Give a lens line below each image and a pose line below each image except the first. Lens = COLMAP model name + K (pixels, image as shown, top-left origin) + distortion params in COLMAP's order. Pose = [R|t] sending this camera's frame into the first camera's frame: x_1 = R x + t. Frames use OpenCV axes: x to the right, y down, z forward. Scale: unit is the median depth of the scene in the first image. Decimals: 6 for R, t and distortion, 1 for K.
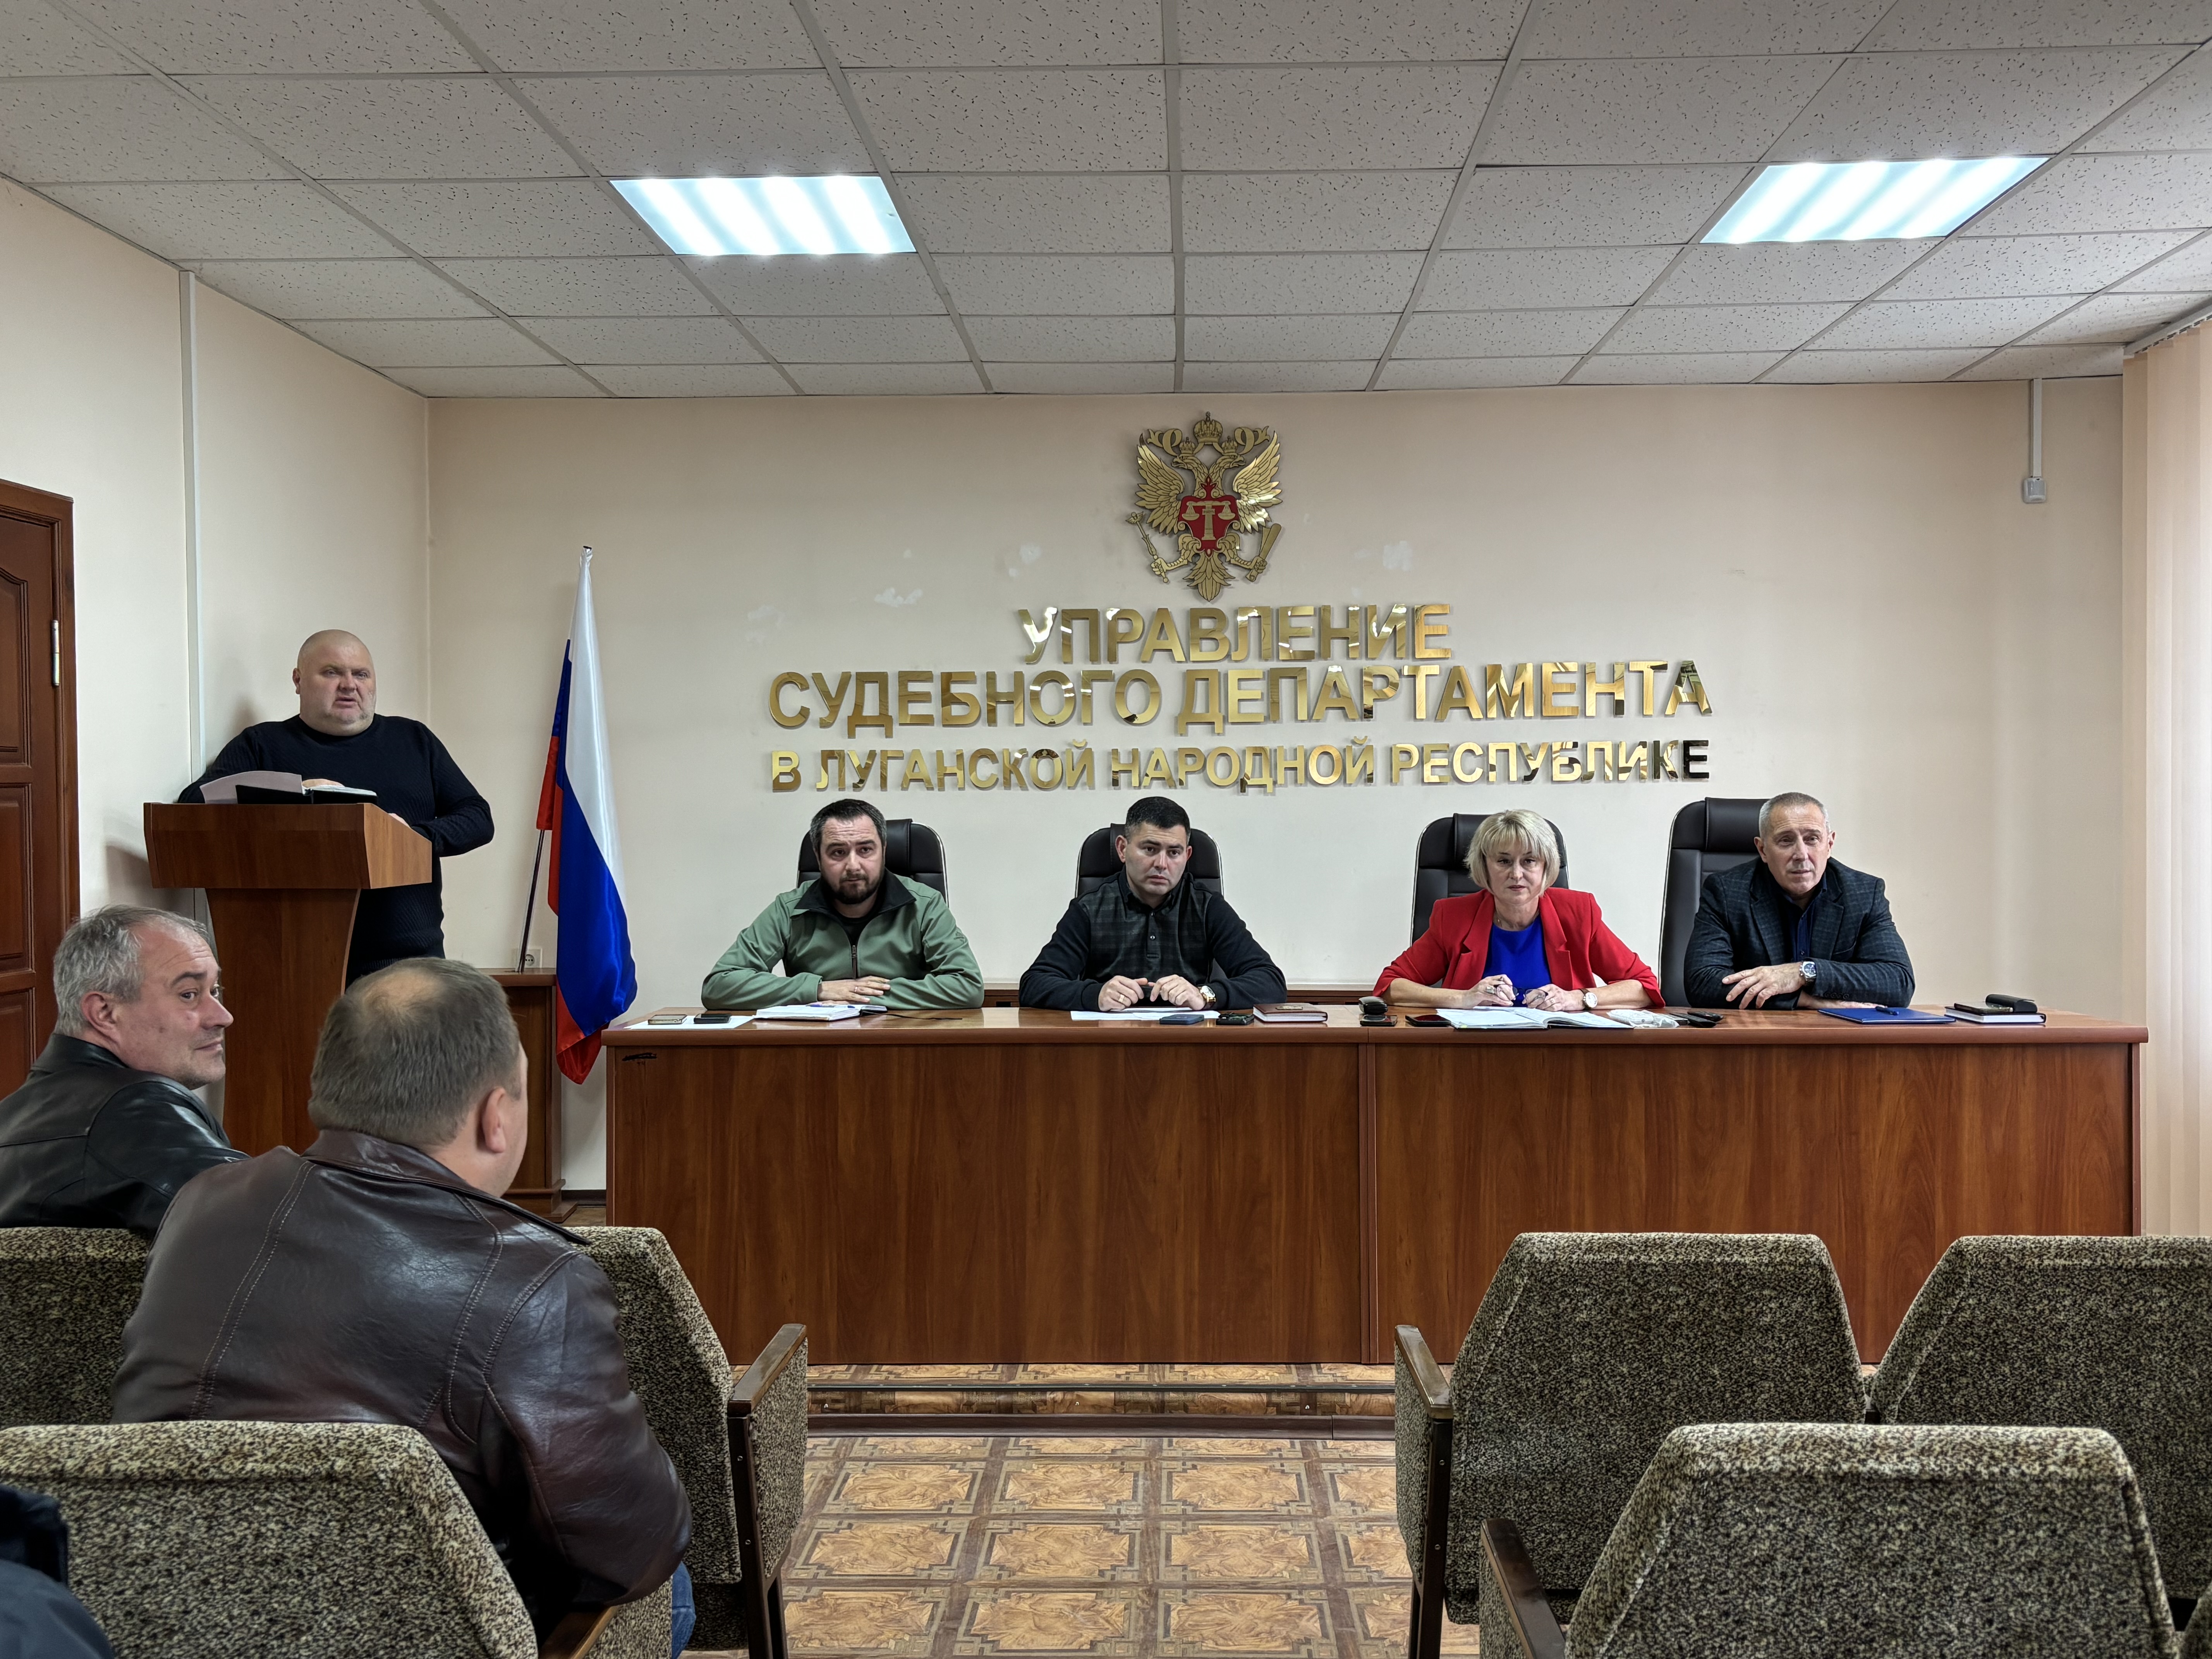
lens RADIAL K [[2000.6, 0, 1106.0], [0, 2000.6, 829.5], [0, 0, 1]] dist [0.145193, -0.376199]
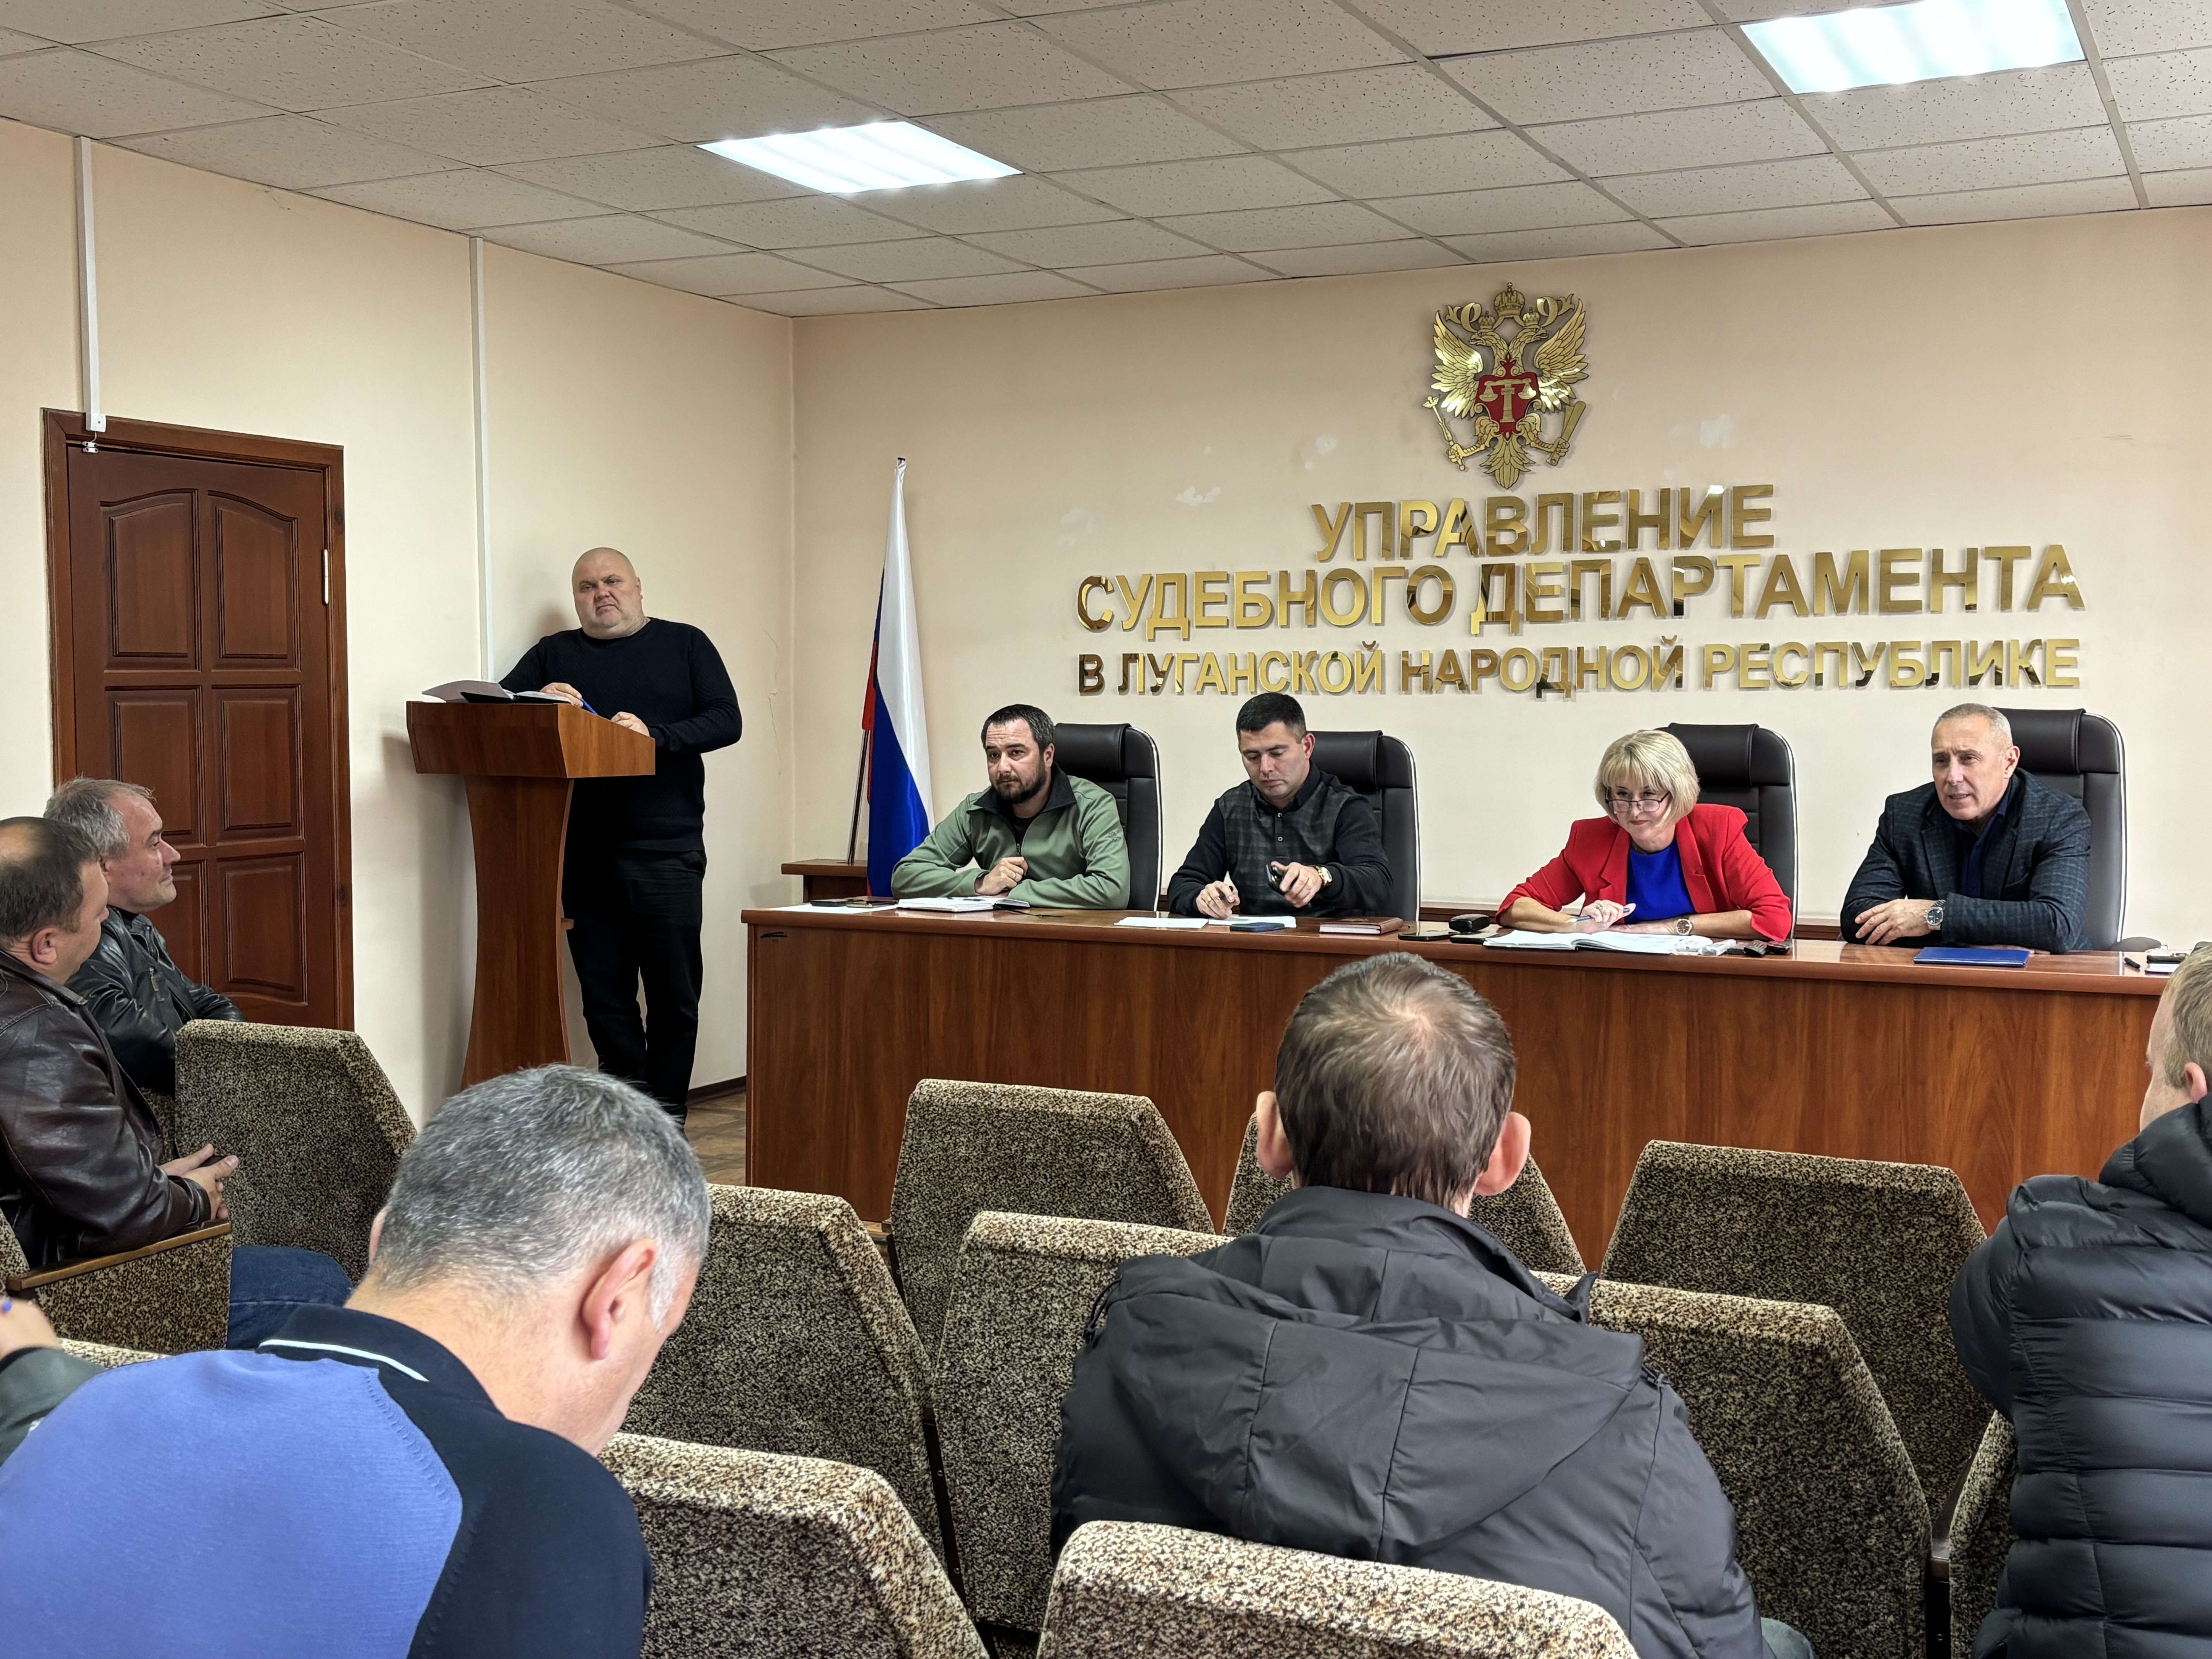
lens RADIAL K [[2397.8, 0, 1106.0], [0, 2397.8, 829.5], [0, 0, 1]] dist [0.217469, -0.786063]
pose [[0.910518, 0.029306, -0.412431, 0.459646], [-0.012847, 0.999009, 0.042623, -0.003721], [0.413271, -0.033510, 0.909991, -0.121729]]
